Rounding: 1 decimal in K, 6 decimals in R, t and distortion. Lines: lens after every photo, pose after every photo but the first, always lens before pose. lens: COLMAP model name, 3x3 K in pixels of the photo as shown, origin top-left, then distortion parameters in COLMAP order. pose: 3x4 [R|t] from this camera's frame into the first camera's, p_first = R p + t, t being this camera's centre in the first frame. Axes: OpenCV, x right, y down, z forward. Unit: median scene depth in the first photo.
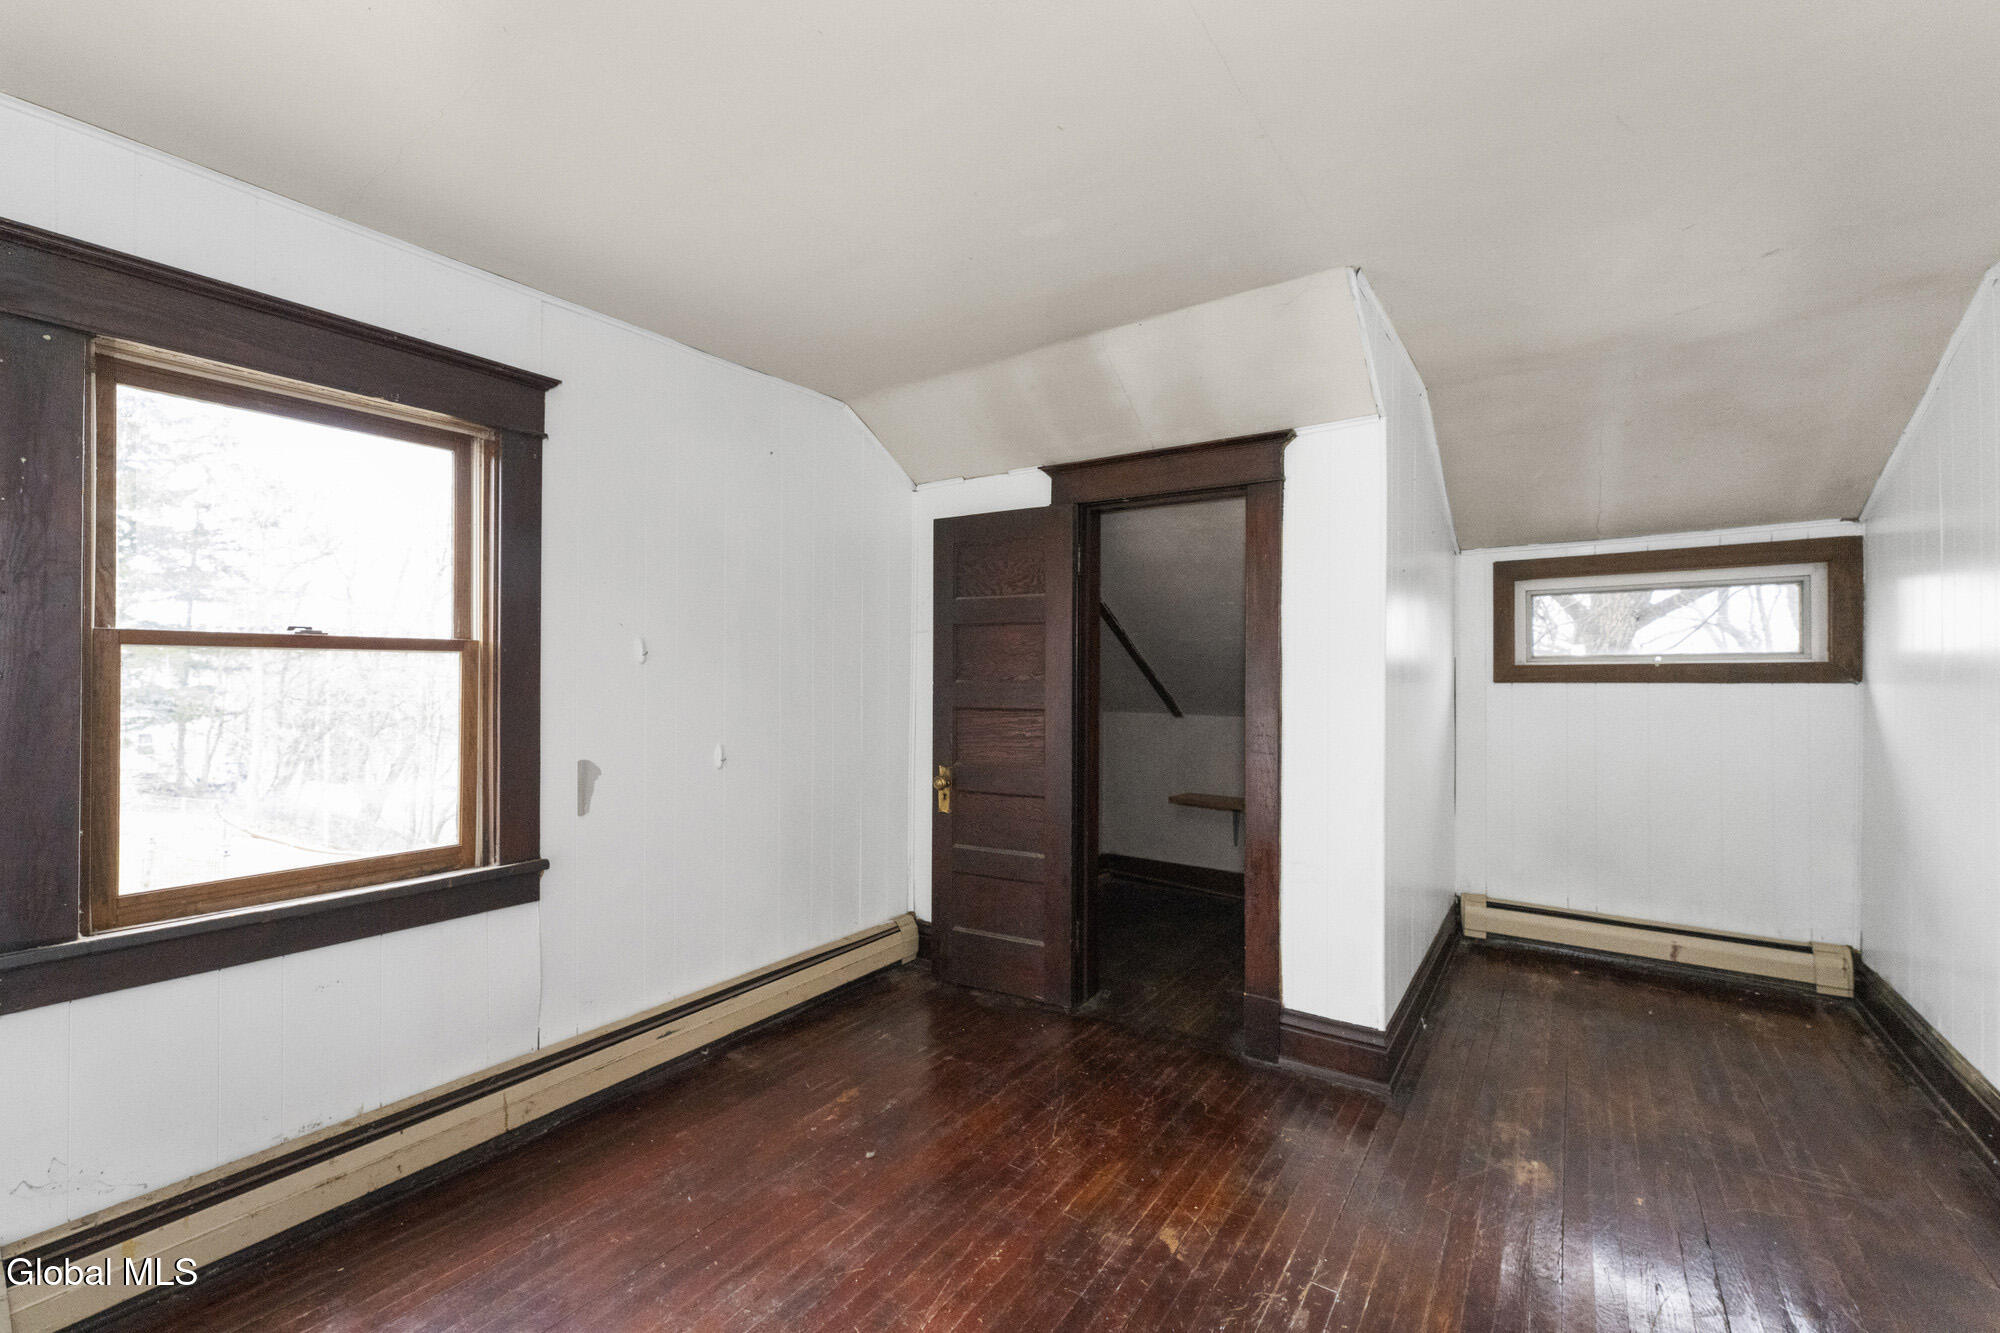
lens RADIAL K [[819.3, 0, 999.6], [0, 819.3, 660.0], [0, 0, 1]] dist [0.000009, -0.000011]
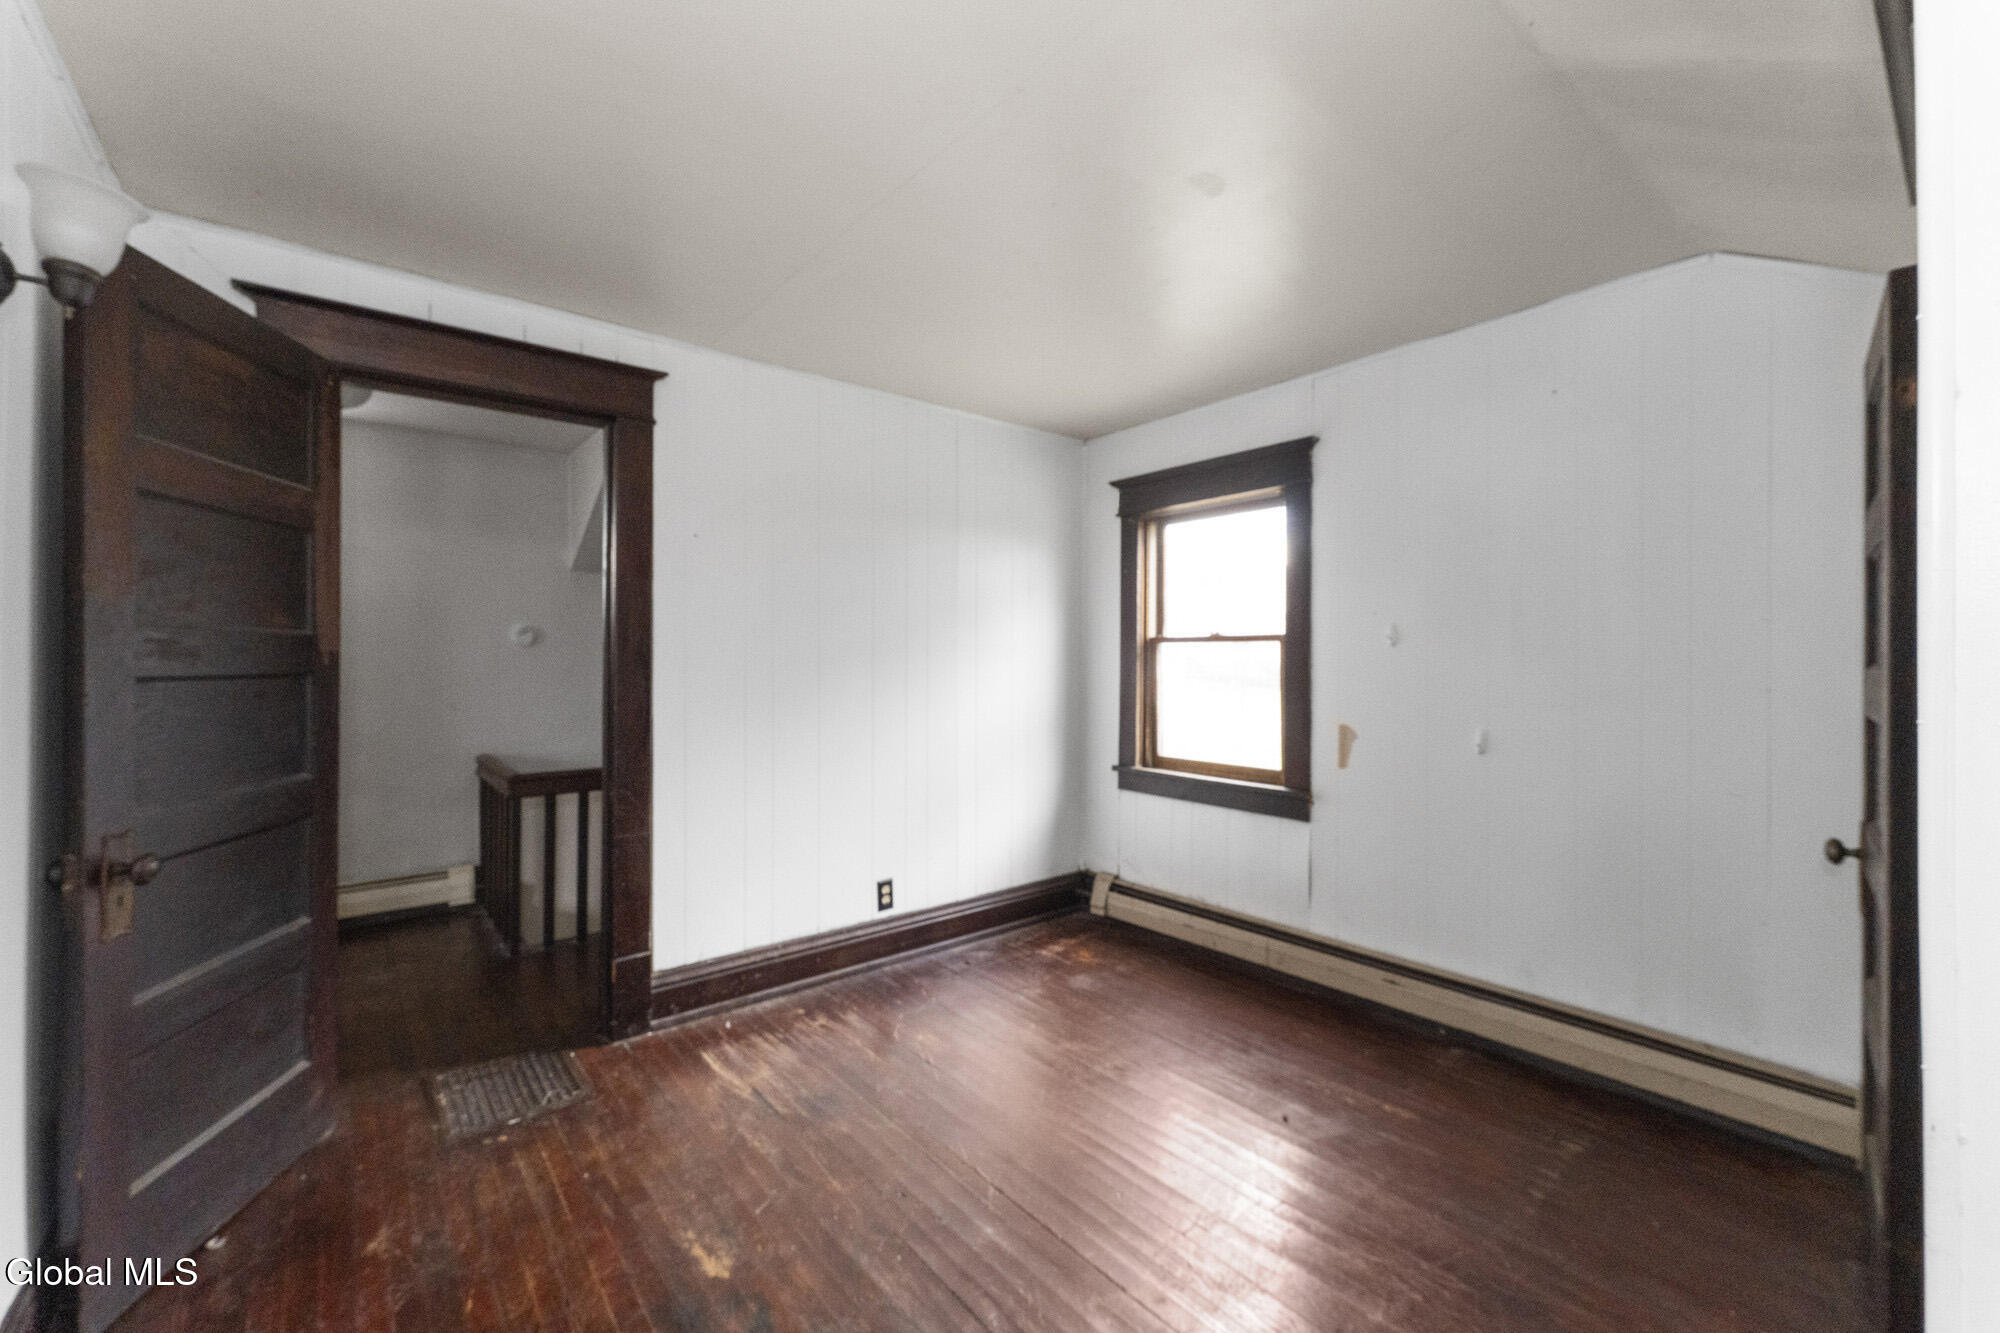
lens RADIAL K [[819.3, 0, 999.6], [0, 819.3, 660.0], [0, 0, 1]] dist [0.000009, -0.000011]
pose [[-0.294946, -0.010981, -0.955451, 0.918091], [0.009797, 0.999847, -0.014515, 0.039950], [0.955464, -0.013642, -0.294794, 0.945218]]
